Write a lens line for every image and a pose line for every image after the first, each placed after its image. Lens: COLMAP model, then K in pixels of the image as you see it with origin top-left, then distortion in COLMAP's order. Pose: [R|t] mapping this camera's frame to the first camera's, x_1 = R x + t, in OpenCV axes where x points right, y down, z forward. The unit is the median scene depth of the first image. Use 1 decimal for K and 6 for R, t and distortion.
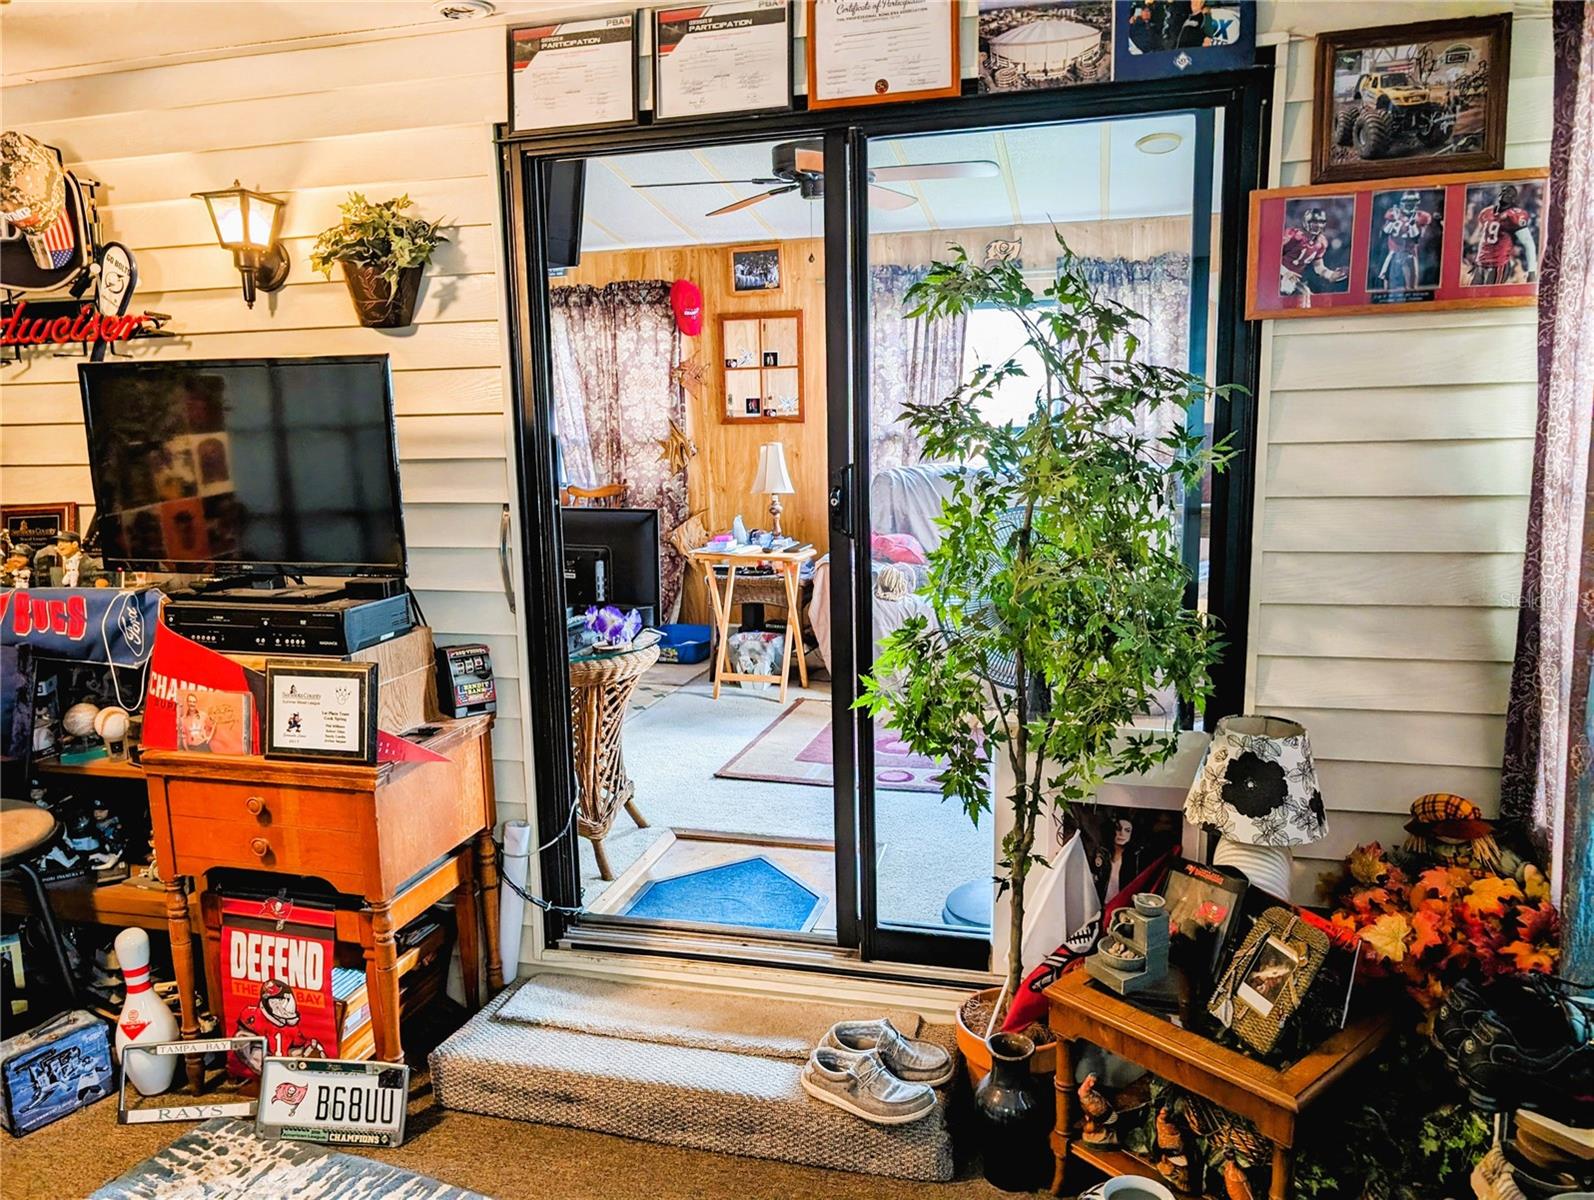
lens RADIAL K [[1174.7, 0, 797.0], [0, 1174.7, 600.0], [0, 0, 1]] dist [0.006487, -0.013449]
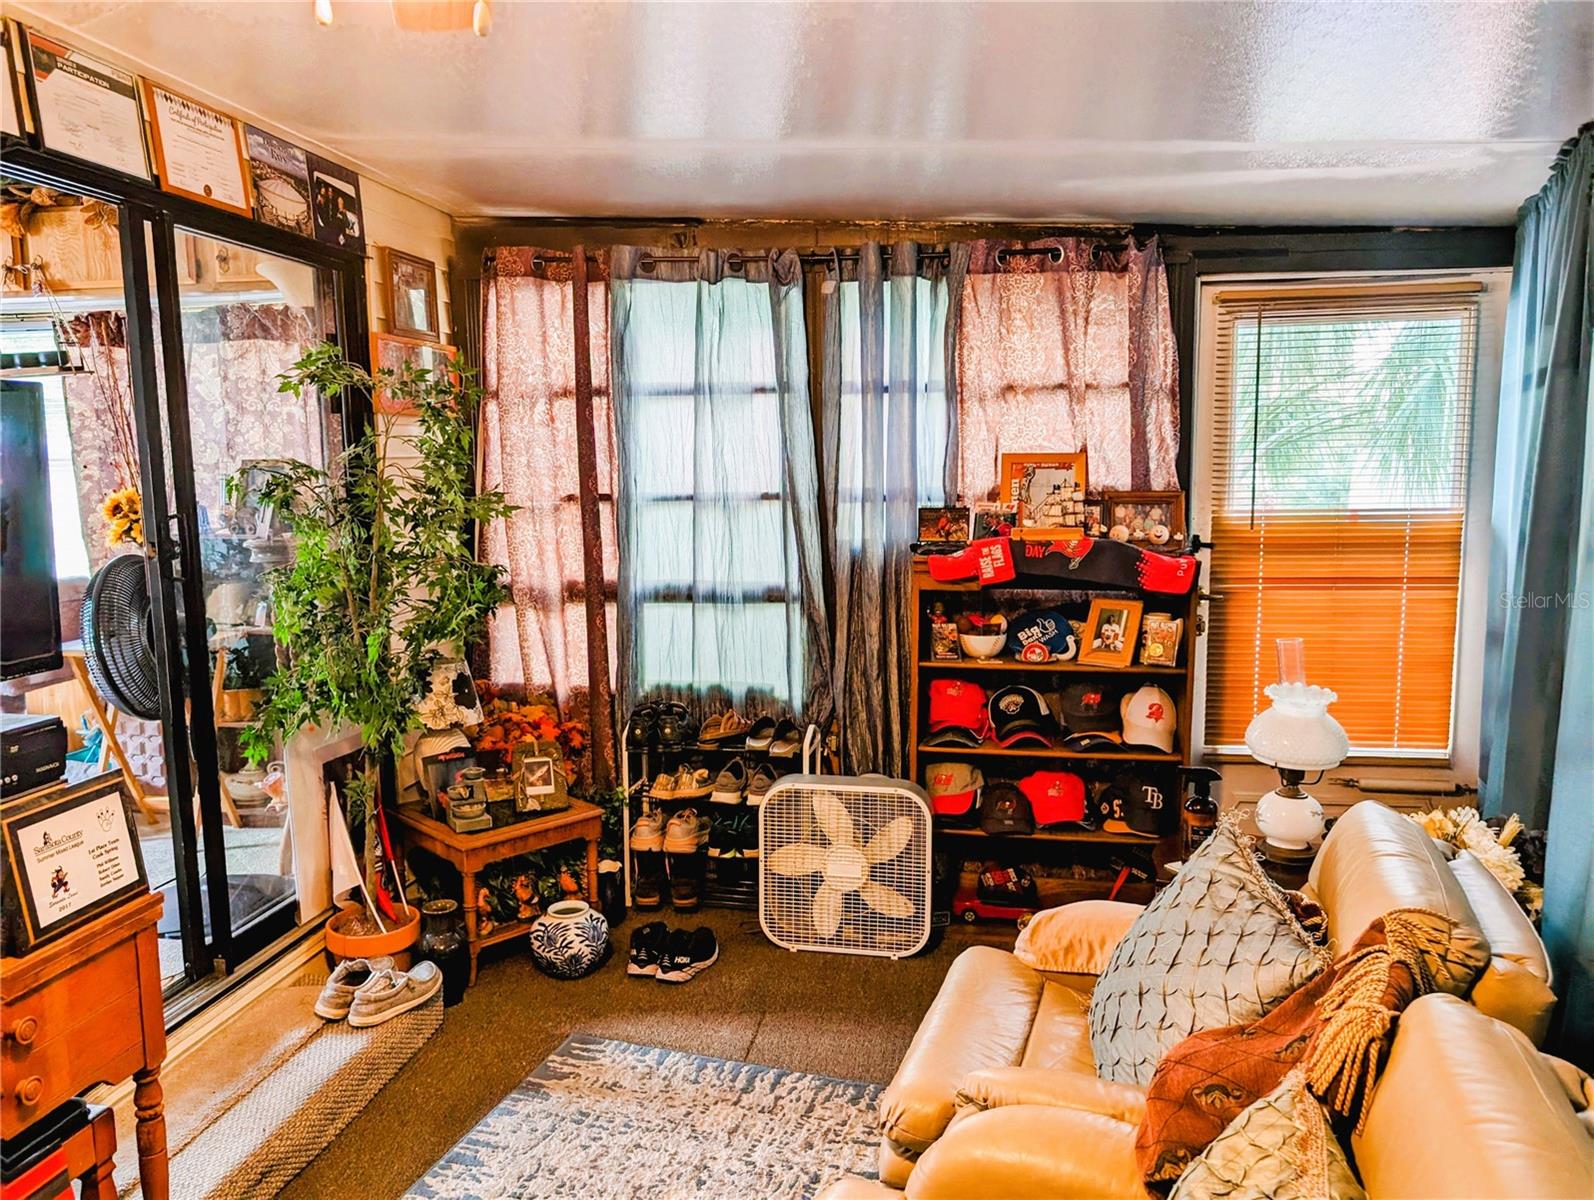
lens RADIAL K [[1174.7, 0, 797.0], [0, 1174.7, 600.0], [0, 0, 1]] dist [0.006487, -0.013449]
pose [[-0.113668, -0.092016, 0.989248, -1.193243], [0.174683, 0.978340, 0.111073, -0.065074], [-0.978042, 0.185430, -0.095133, 0.612288]]
